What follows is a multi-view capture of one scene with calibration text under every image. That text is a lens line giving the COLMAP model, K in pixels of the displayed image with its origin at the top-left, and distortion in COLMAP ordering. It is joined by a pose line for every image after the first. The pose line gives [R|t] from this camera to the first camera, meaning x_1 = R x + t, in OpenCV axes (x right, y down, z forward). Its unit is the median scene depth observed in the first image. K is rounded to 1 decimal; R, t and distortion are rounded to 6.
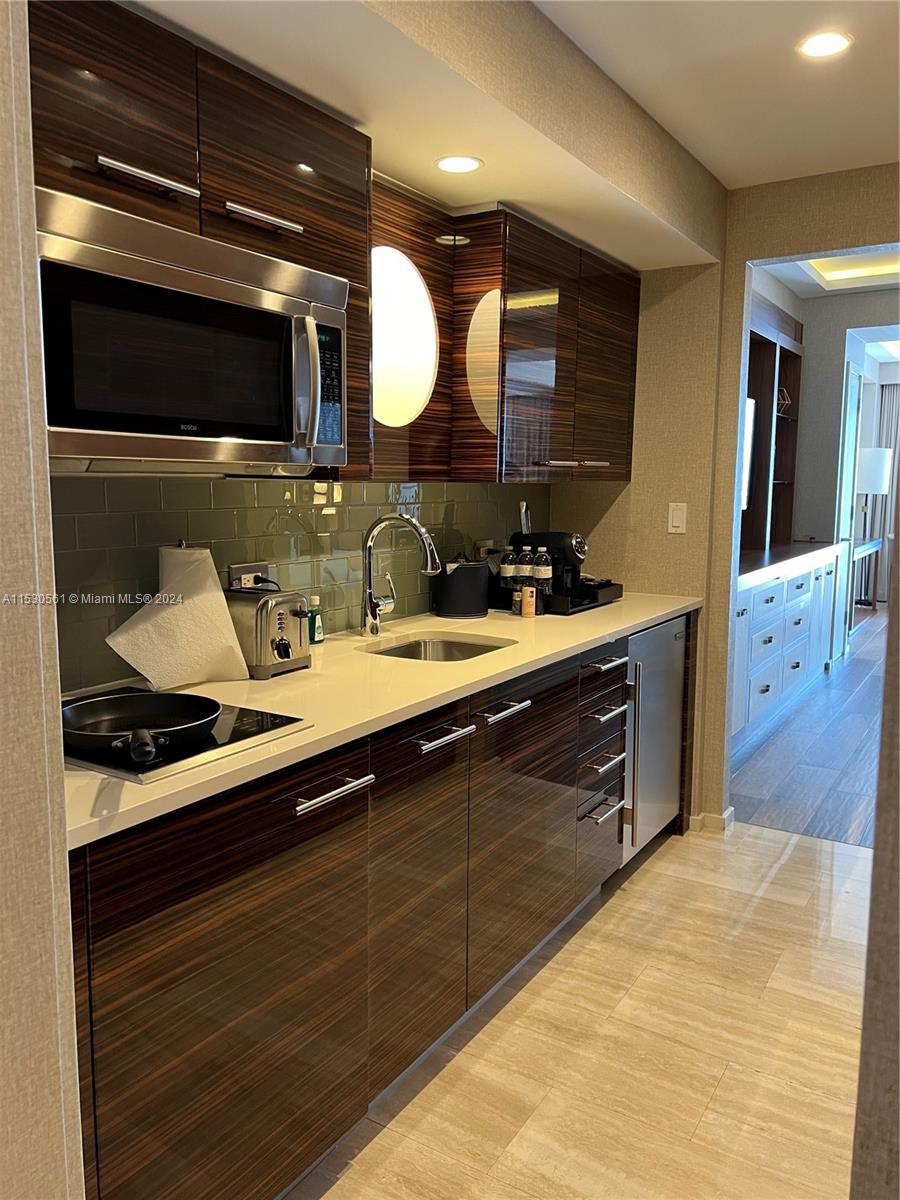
lens RADIAL K [[901.7, 0, 446.3], [0, 901.7, 597.9], [0, 0, 1]] dist [0.012752, 0.000770]
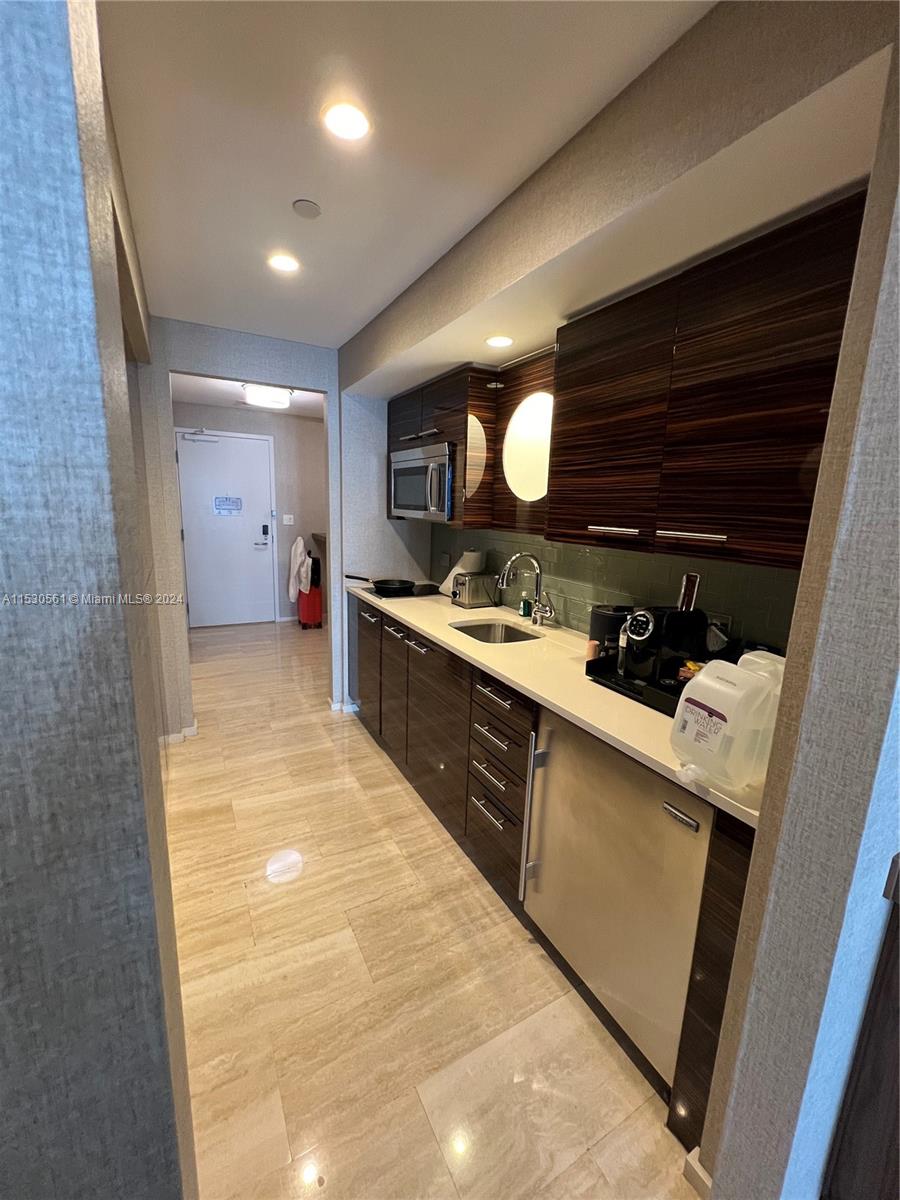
lens RADIAL K [[484.0, 0, 447.9], [0, 484.0, 598.4], [0, 0, 1]] dist [-0.000050, 0.000012]
pose [[-0.485370, 0.150402, -0.861275, 0.888170], [-0.150337, 0.956063, 0.251677, -0.239445], [0.861287, 0.251638, -0.441433, 1.428667]]
